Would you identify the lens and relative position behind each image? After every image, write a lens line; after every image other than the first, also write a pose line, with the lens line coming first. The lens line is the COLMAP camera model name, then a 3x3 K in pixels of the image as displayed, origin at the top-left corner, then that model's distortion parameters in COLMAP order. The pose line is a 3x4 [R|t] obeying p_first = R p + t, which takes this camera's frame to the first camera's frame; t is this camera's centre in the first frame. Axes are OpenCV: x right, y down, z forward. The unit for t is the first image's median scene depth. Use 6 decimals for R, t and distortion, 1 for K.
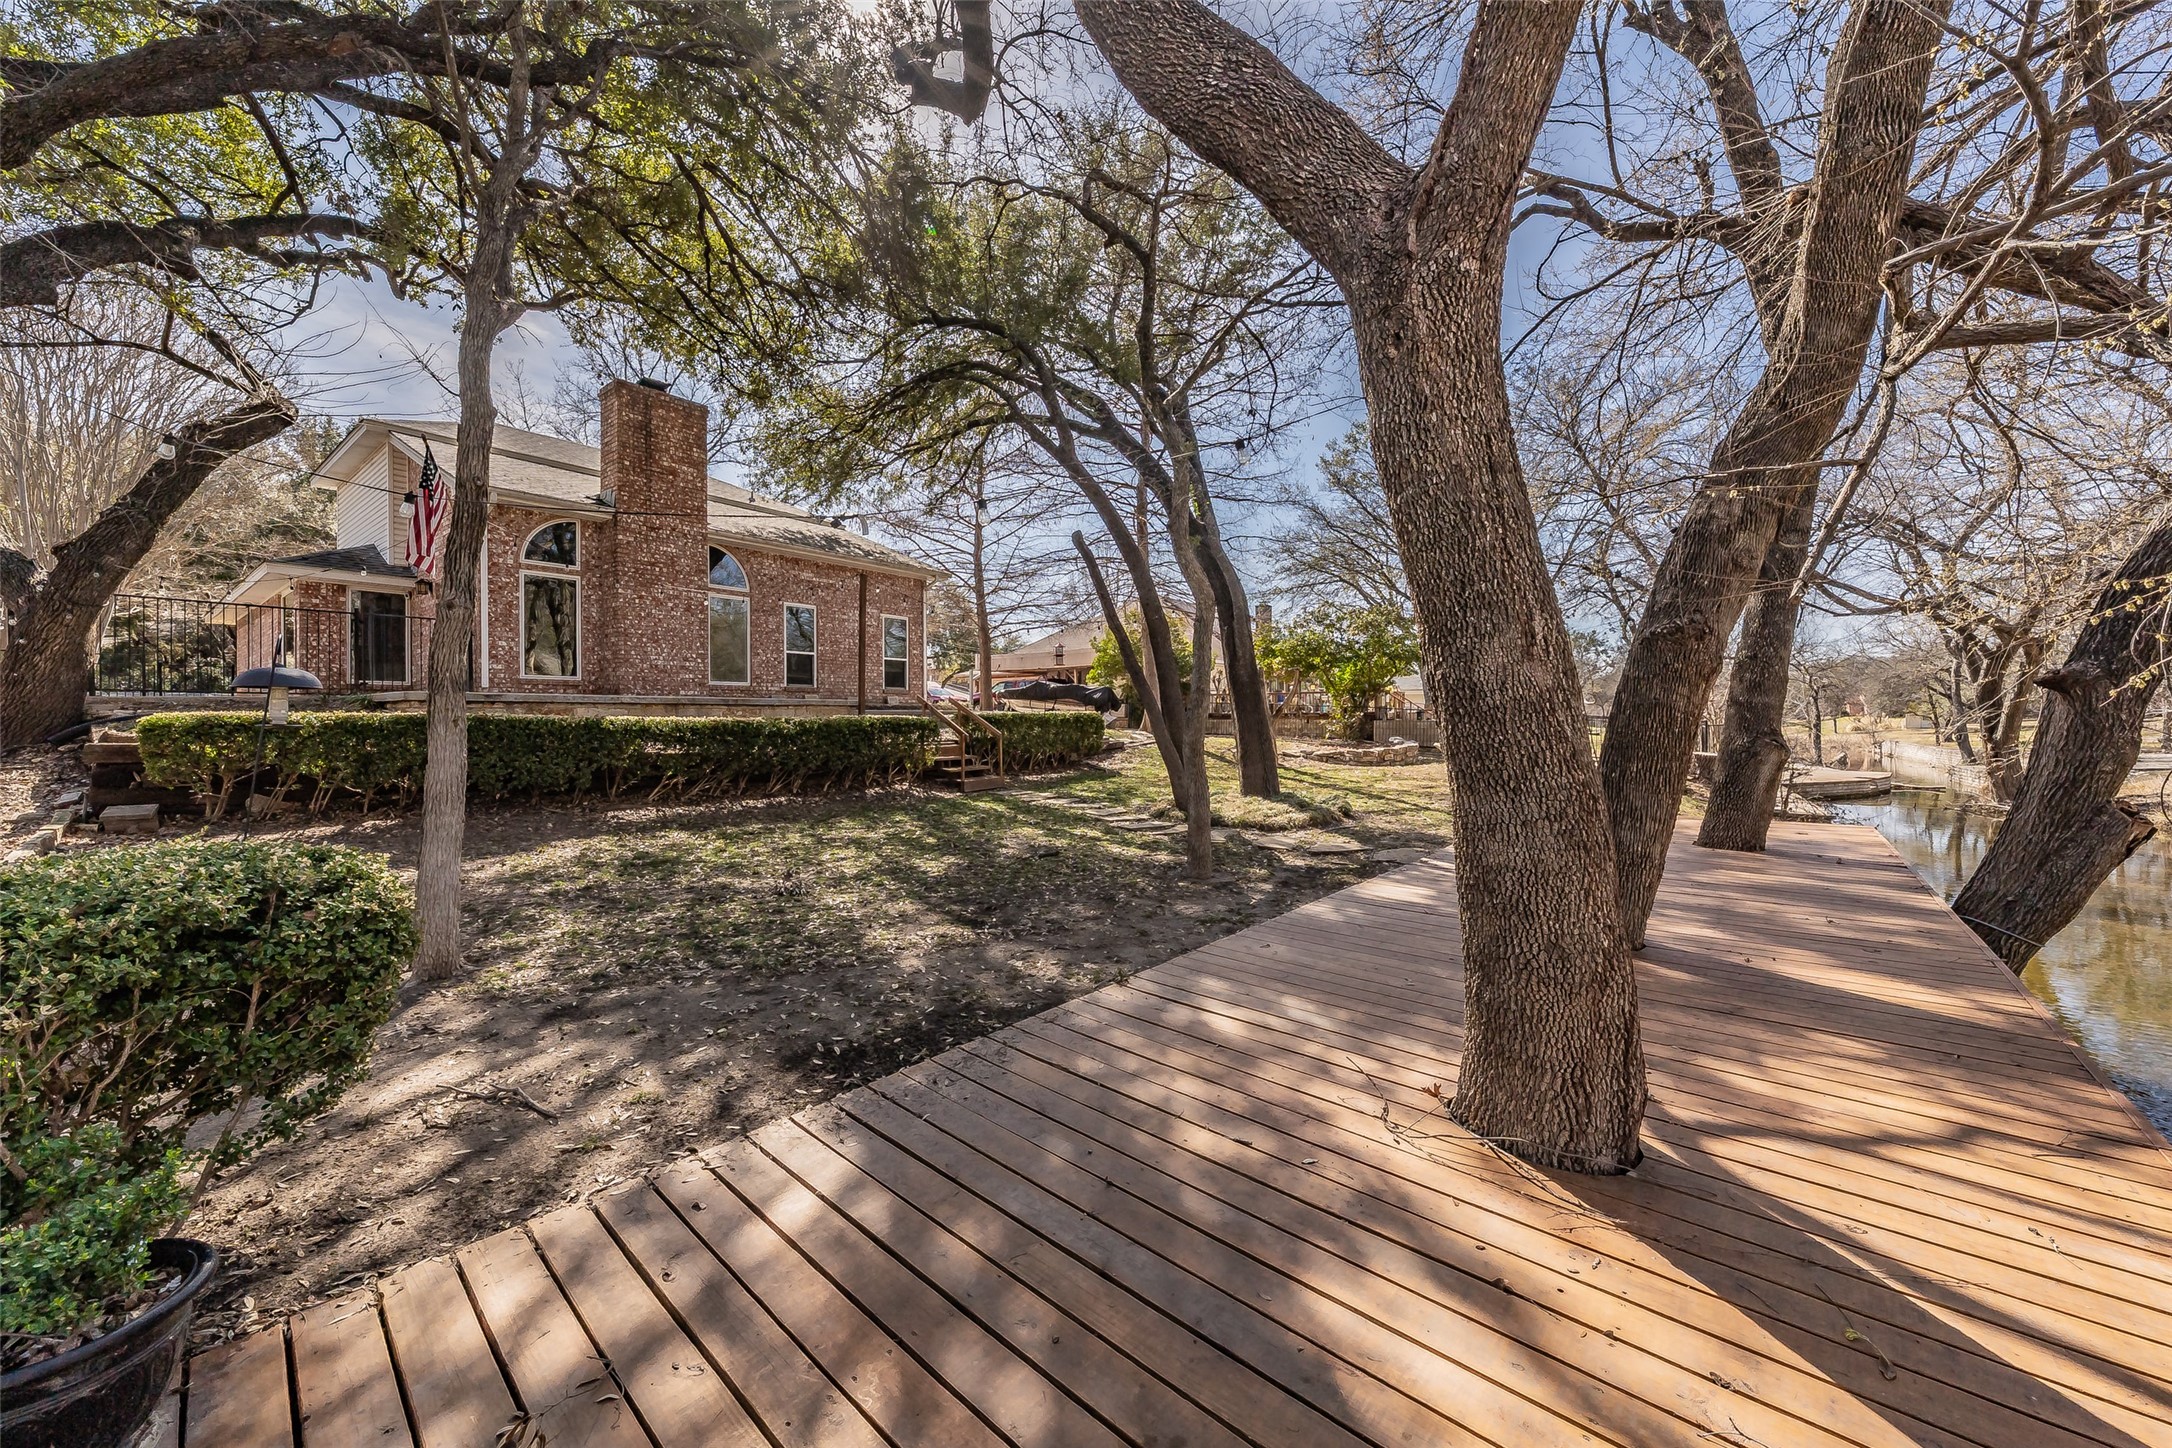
lens RADIAL K [[788.7, 0, 1081.8], [0, 788.7, 717.9], [0, 0, 1]] dist [-0.000125, 0.000314]
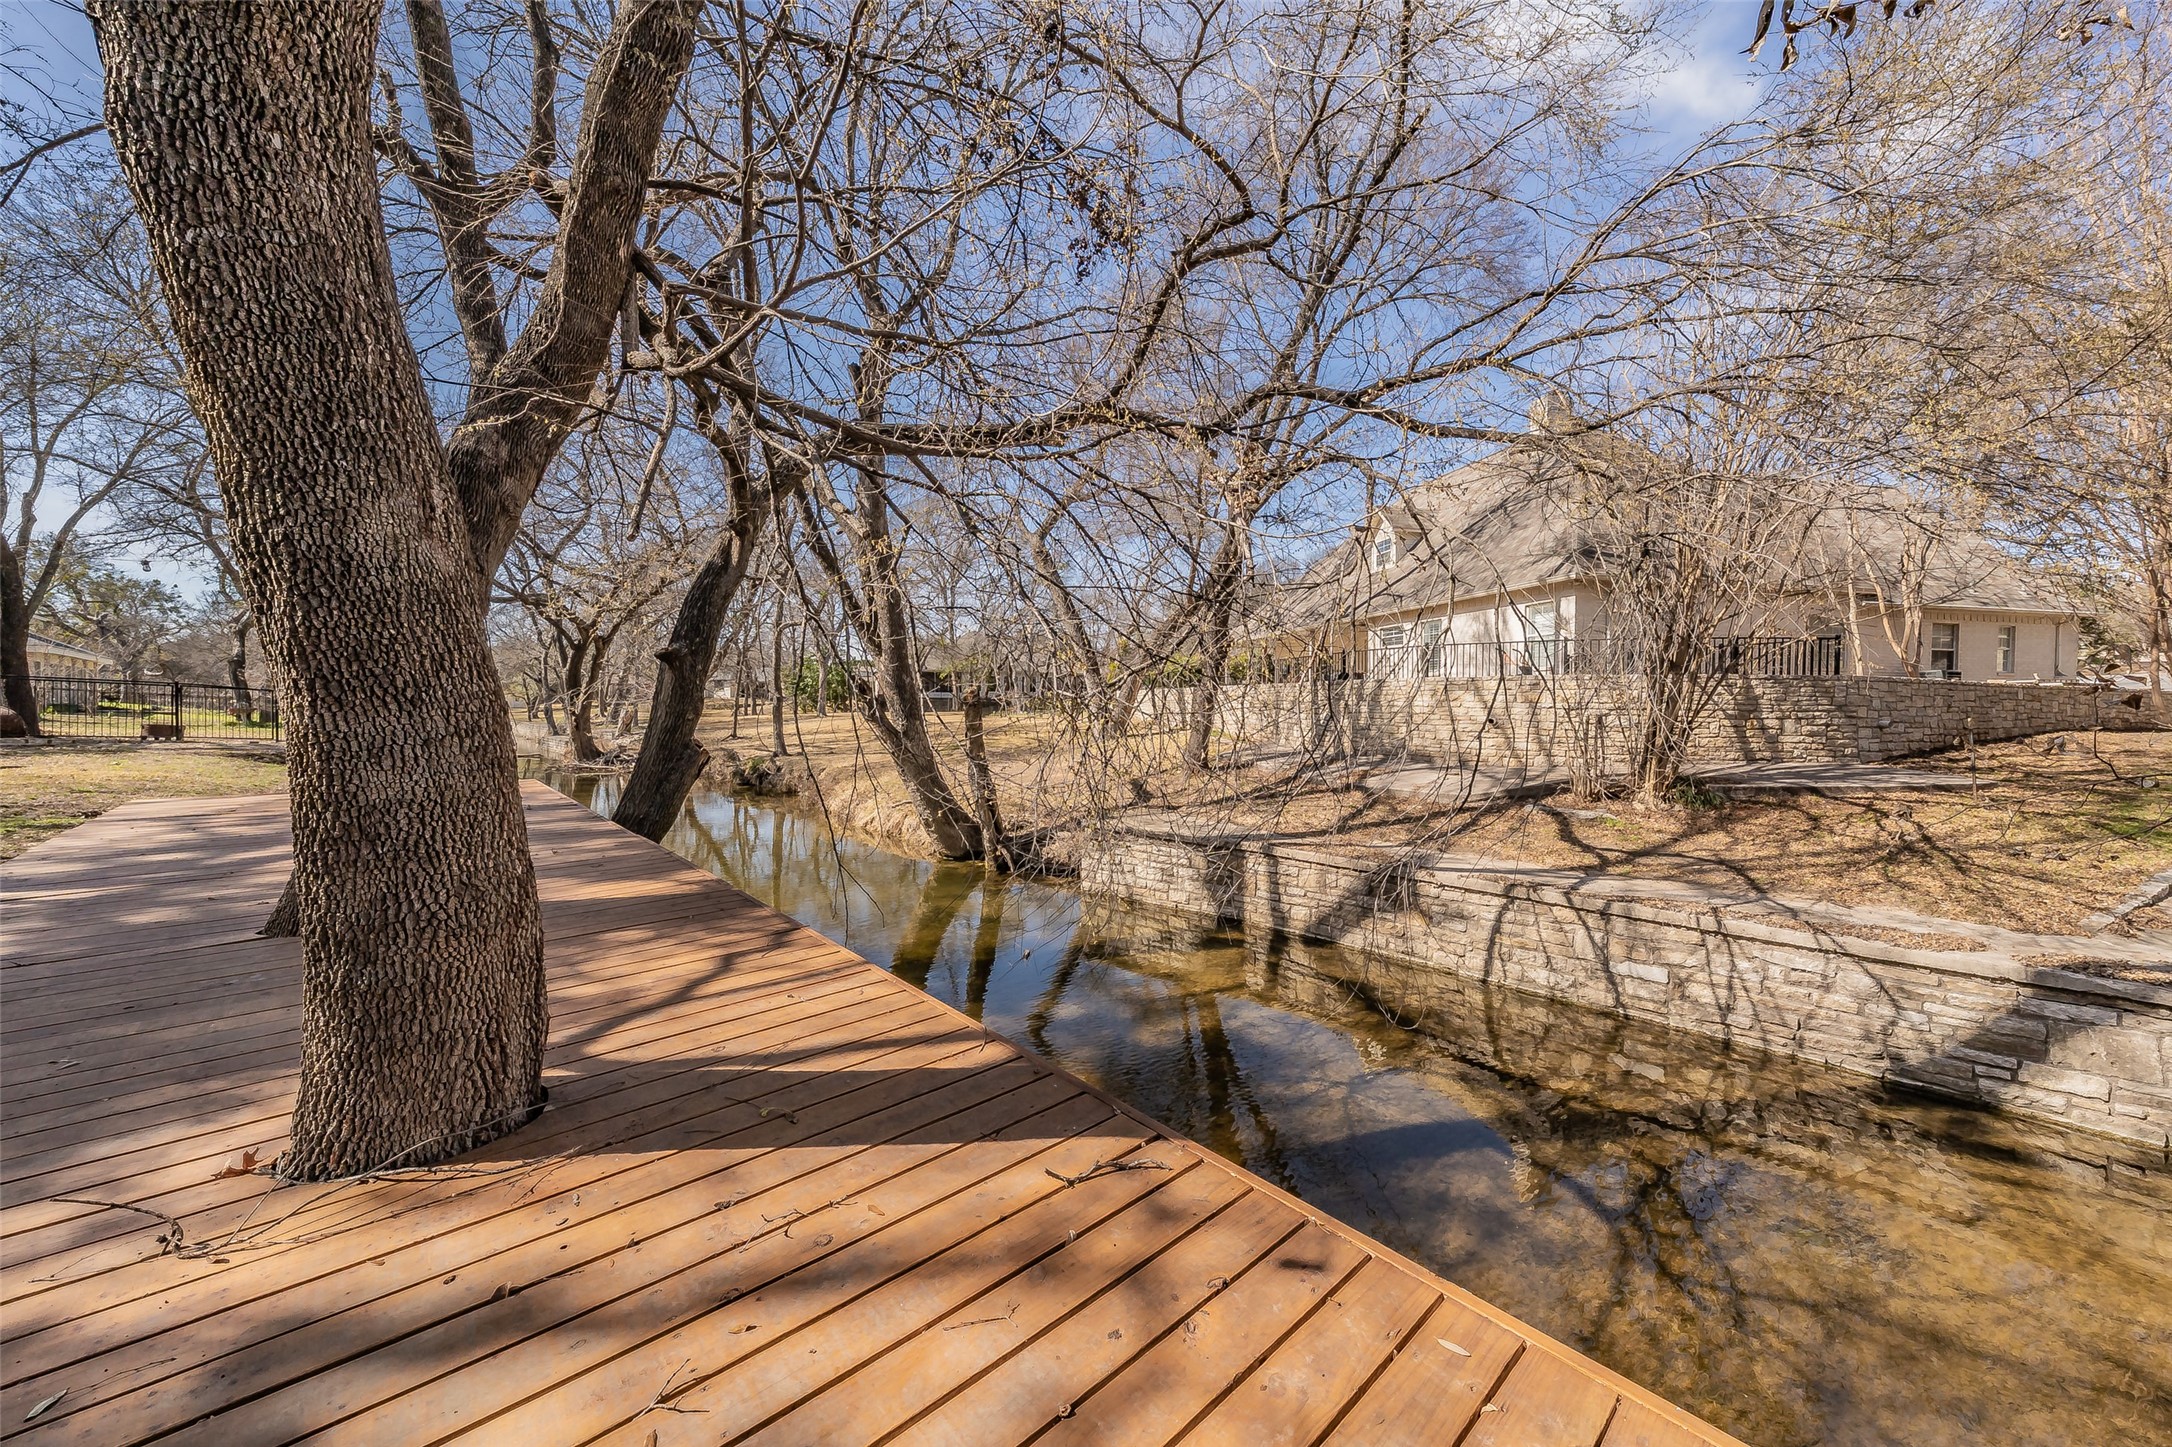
lens RADIAL K [[788.7, 0, 1081.8], [0, 788.7, 717.4], [0, 0, 1]] dist [-0.000125, 0.000314]
pose [[0.101959, -0.008158, 0.994755, -0.156115], [-0.003601, 0.999957, 0.008570, 0.098395], [-0.994782, -0.004456, 0.101926, 0.263078]]
